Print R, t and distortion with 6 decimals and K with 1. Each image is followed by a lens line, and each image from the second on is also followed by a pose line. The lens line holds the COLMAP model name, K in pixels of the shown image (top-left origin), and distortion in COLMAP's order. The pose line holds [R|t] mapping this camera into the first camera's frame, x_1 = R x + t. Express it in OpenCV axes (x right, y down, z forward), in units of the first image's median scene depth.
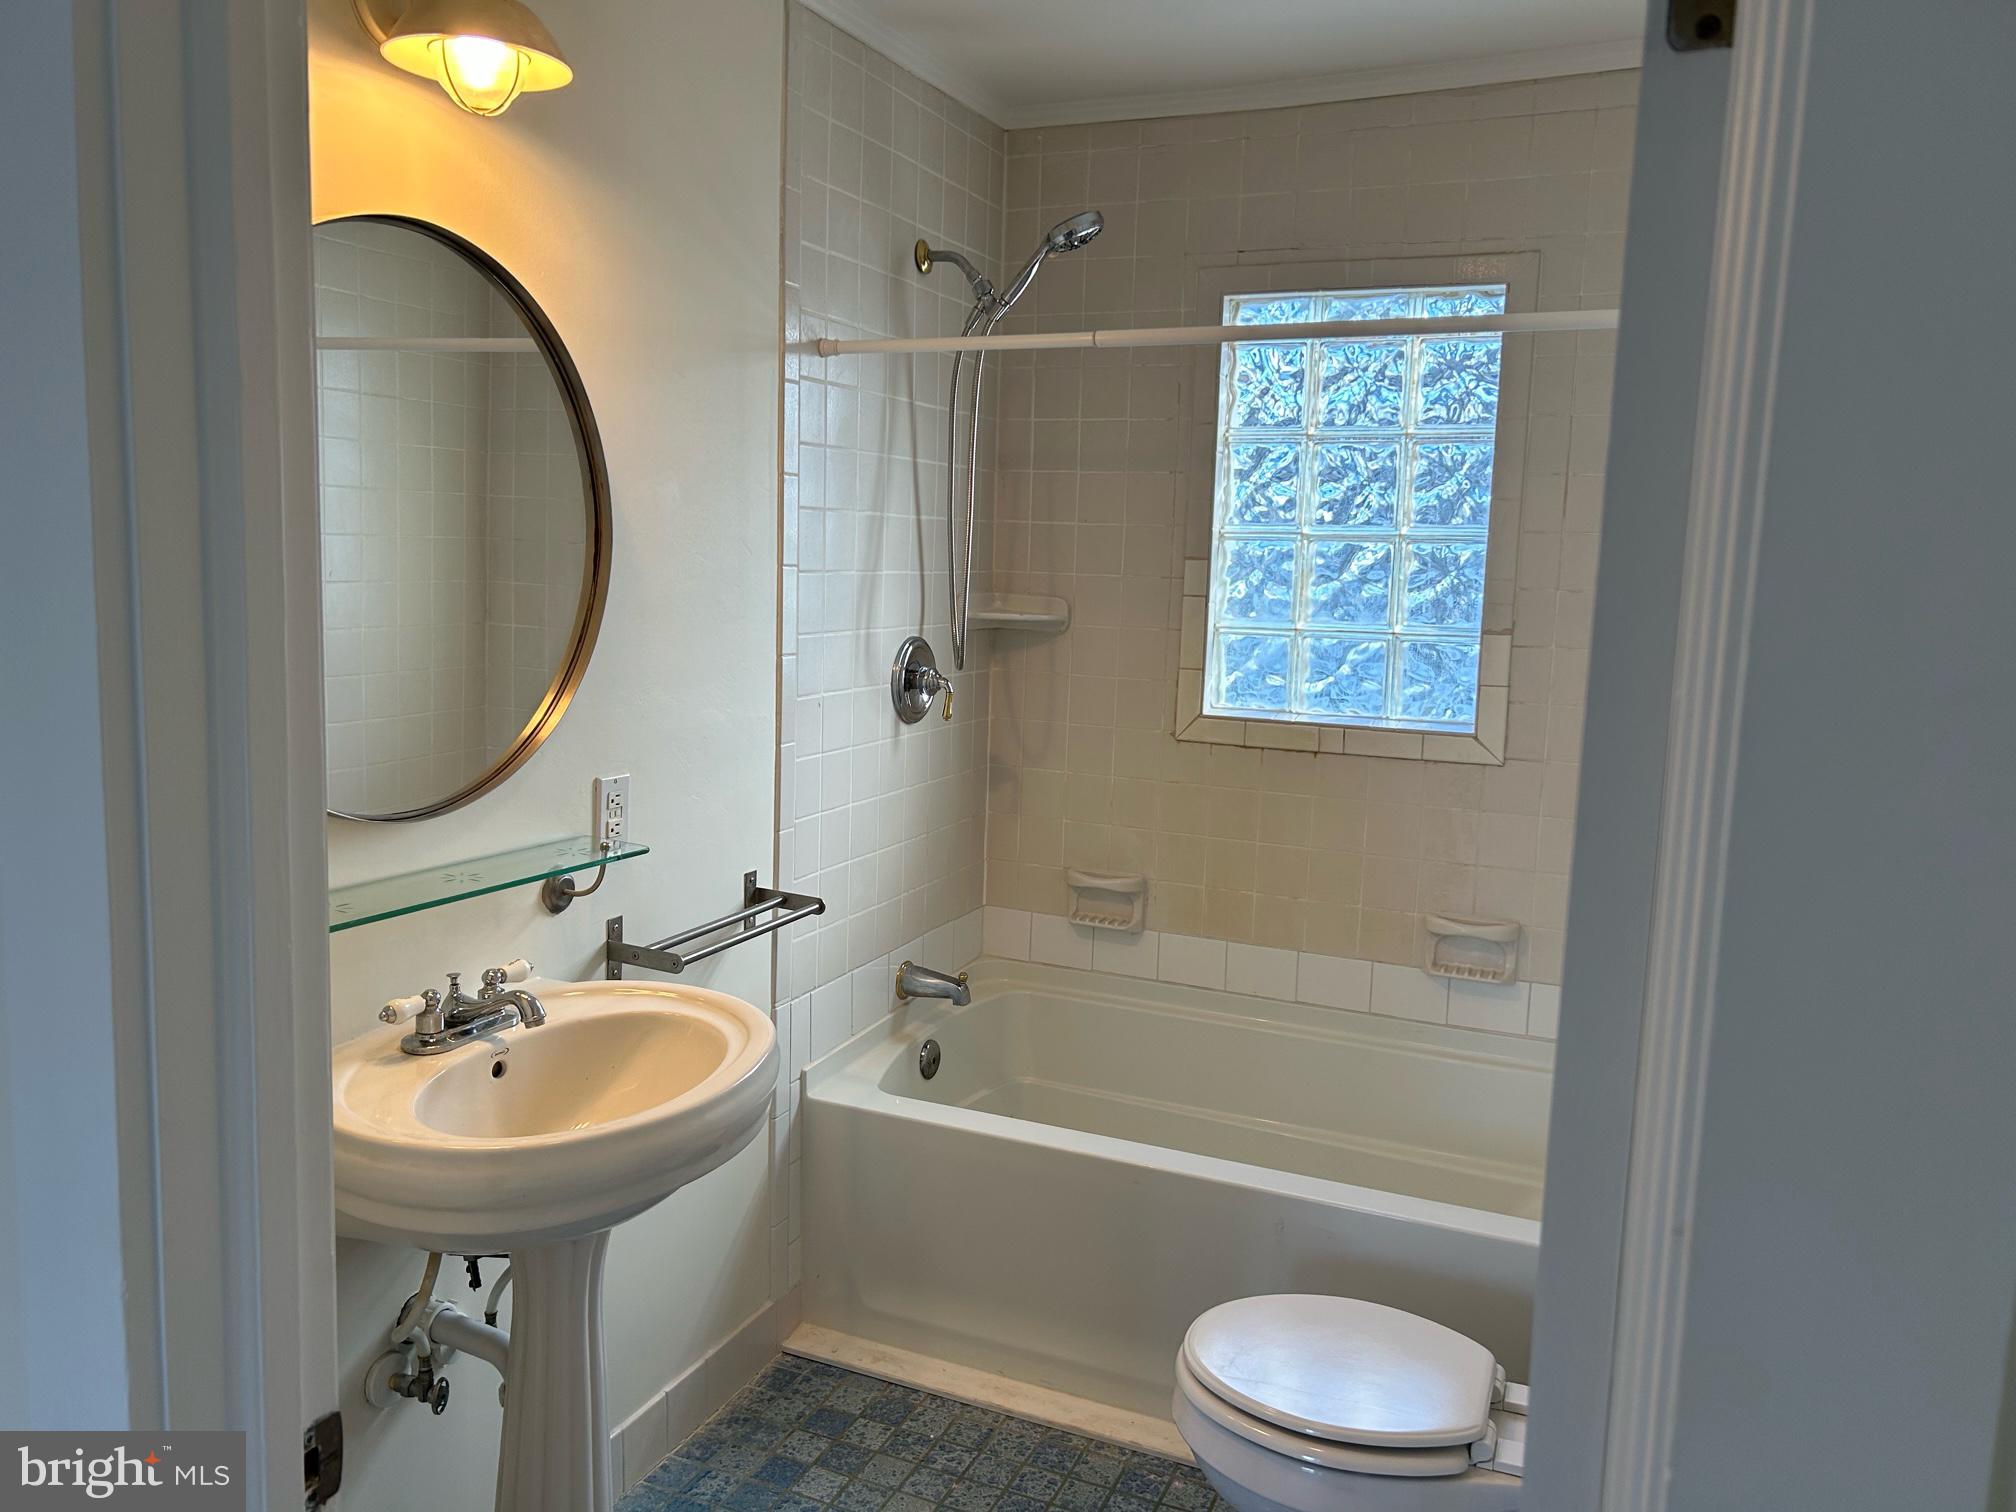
lens RADIAL K [[1513.6, 0, 992.6], [0, 1513.6, 742.2], [0, 0, 1]] dist [0.031952, -0.043555]
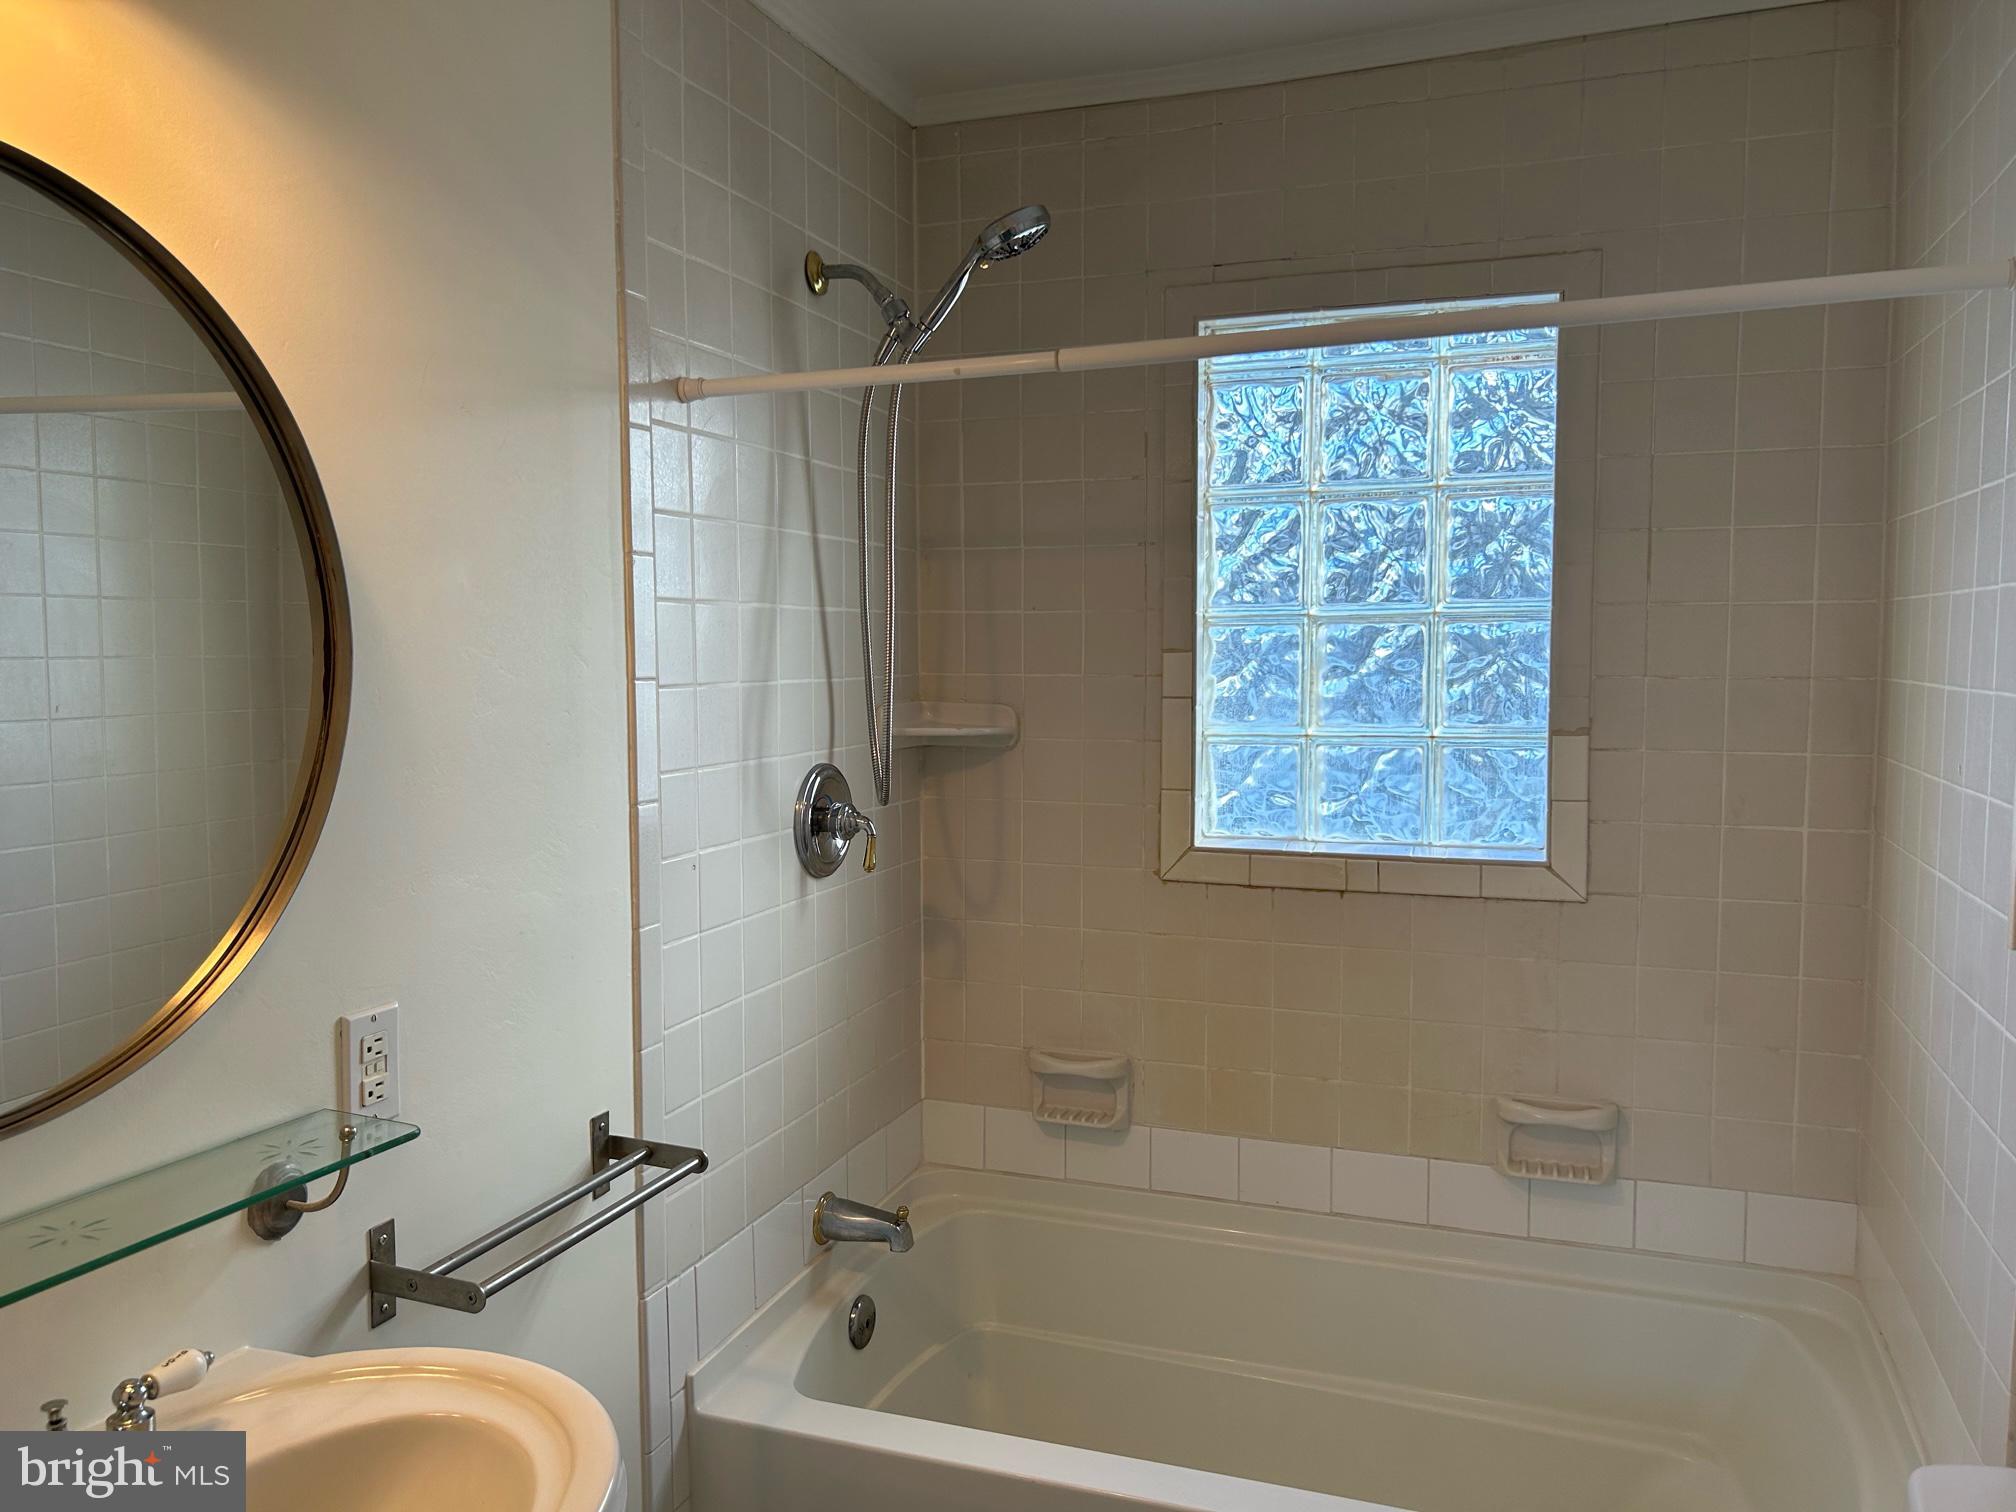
lens RADIAL K [[1513.6, 0, 1011.3], [0, 1513.6, 767.3], [0, 0, 1]] dist [0.031952, -0.043555]
pose [[0.996590, -0.038034, 0.073221, -0.012742], [0.041223, 0.998244, -0.042538, -0.032264], [-0.071474, 0.045412, 0.996408, 0.235473]]
